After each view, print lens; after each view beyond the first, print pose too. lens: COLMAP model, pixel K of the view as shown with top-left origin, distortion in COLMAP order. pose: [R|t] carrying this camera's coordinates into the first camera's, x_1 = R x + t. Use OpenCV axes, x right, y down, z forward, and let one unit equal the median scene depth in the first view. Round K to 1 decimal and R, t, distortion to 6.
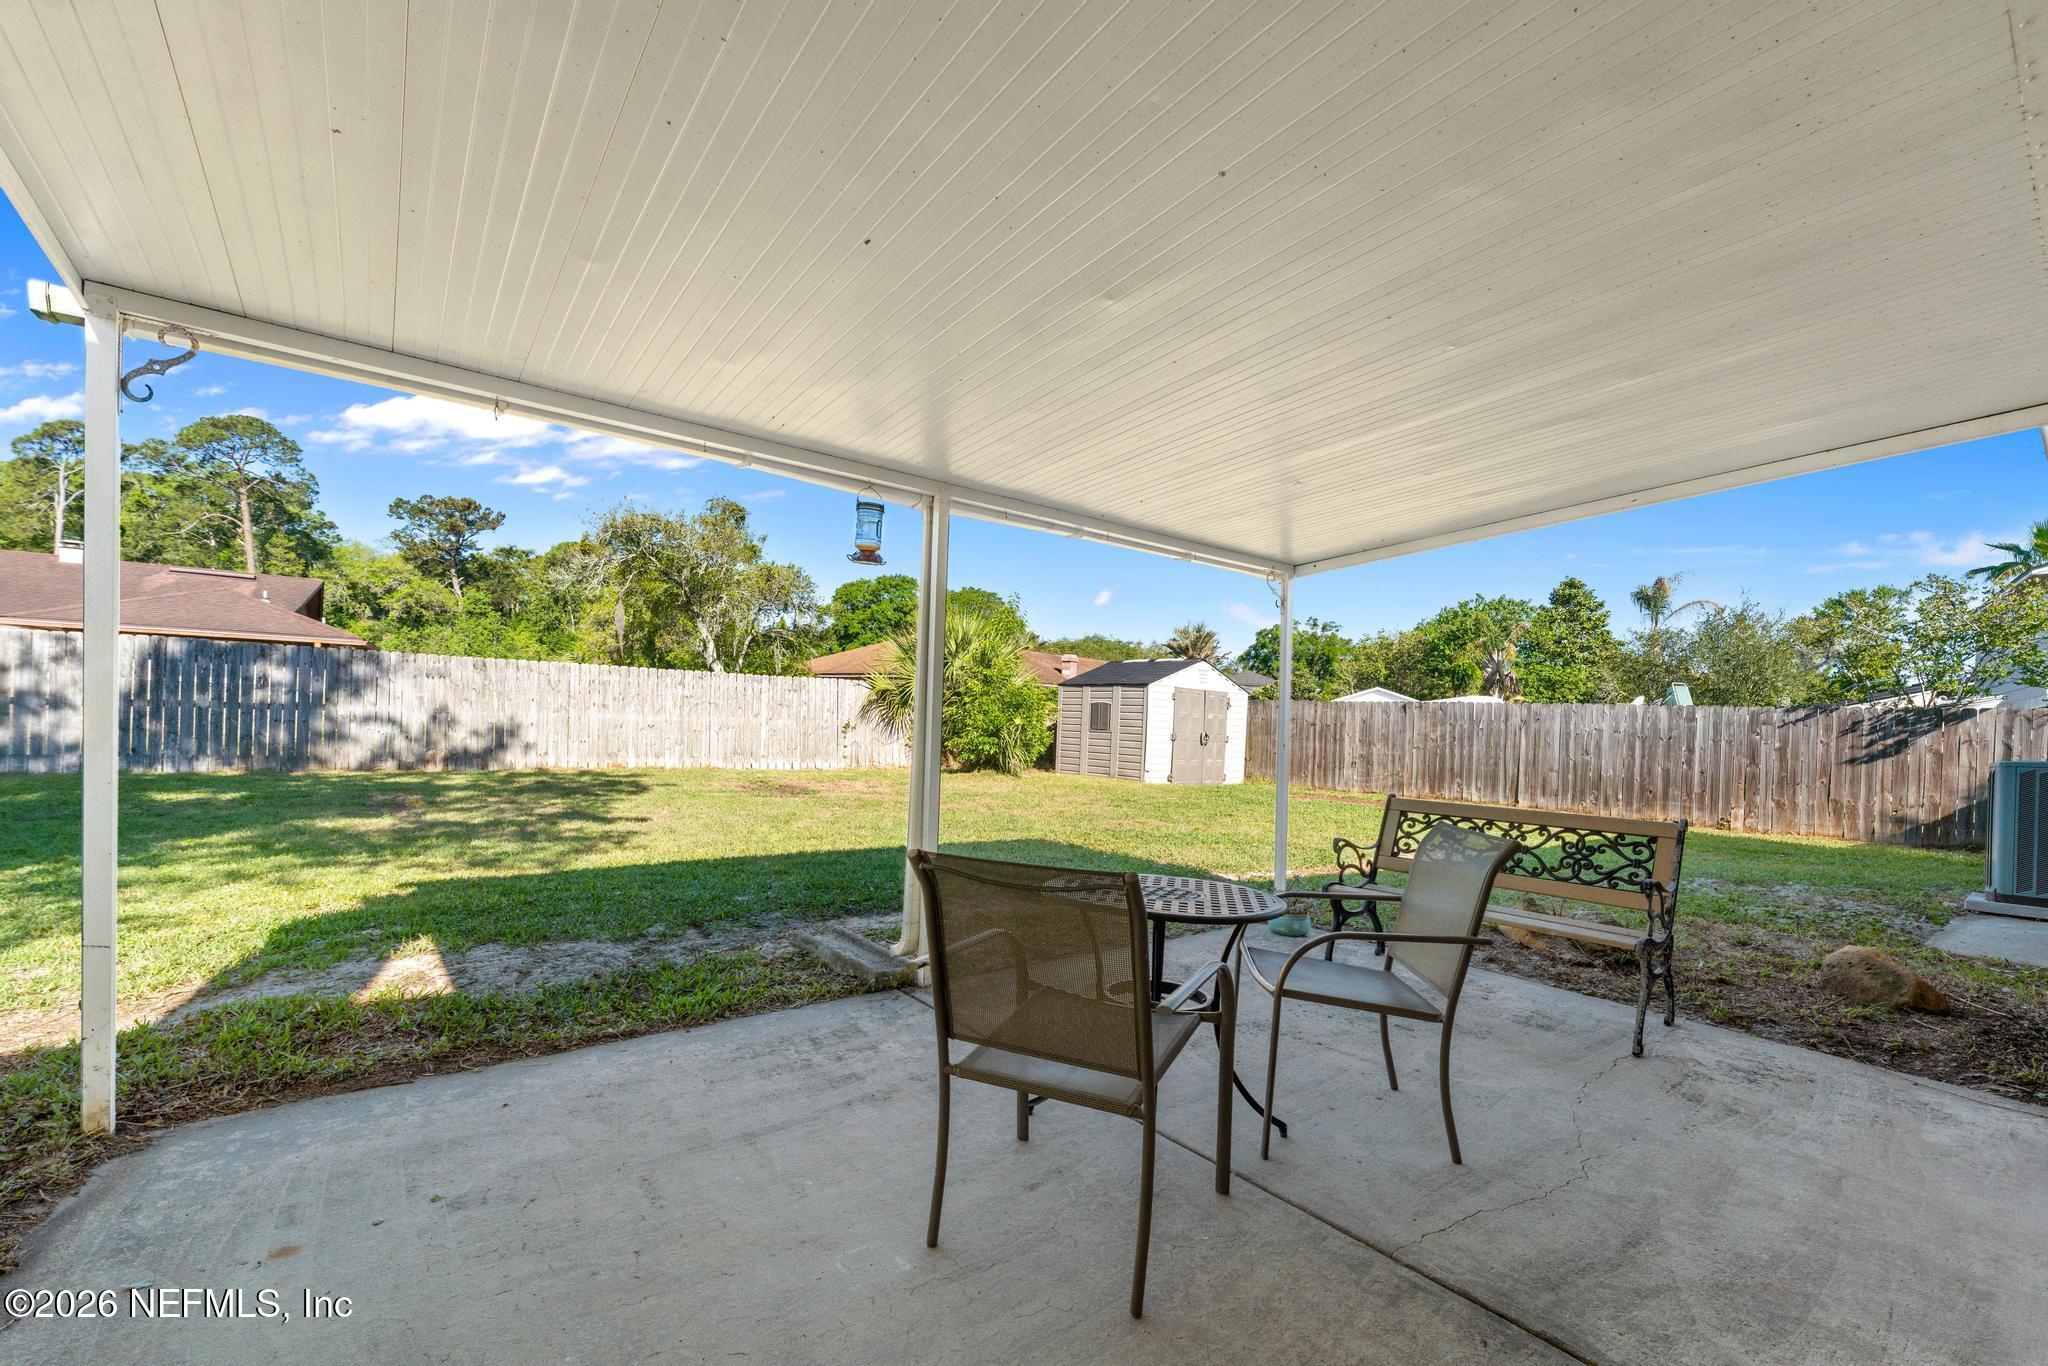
lens RADIAL K [[856.8, 0, 1021.9], [0, 856.8, 731.5], [0, 0, 1]] dist [-0.002897, -0.000573]
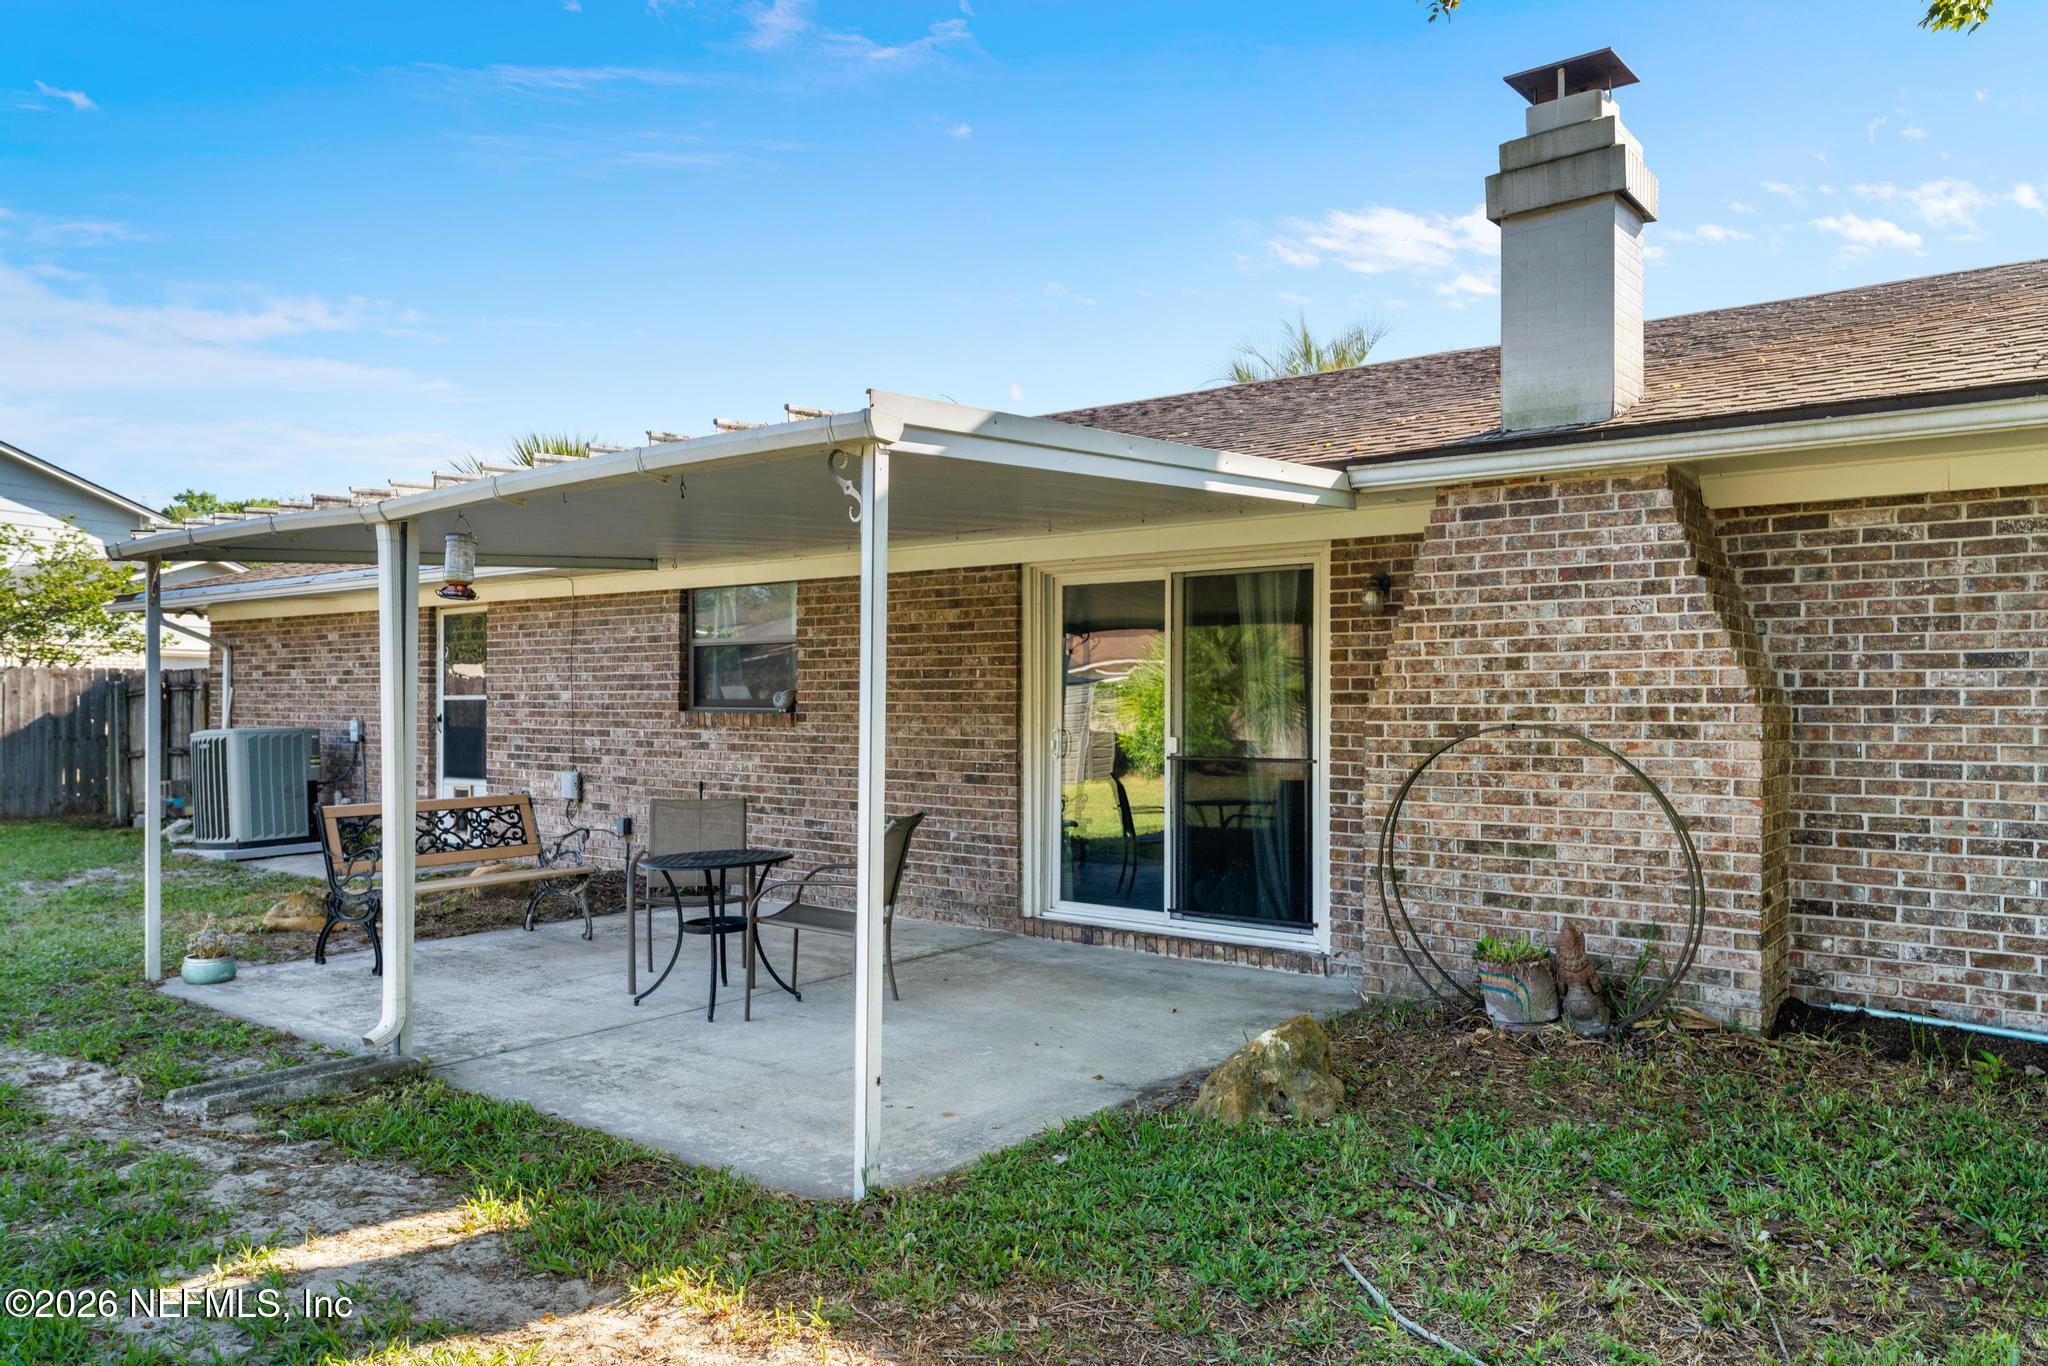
lens RADIAL K [[1393.9, 0, 1024.0], [0, 1393.9, 683.0], [0, 0, 1]] dist [-0.001959, 0.000170]
pose [[-0.253240, -0.028767, 0.966976, -1.734076], [0.002528, 0.999535, 0.030397, -0.150747], [-0.967400, 0.010142, -0.253049, 0.762996]]
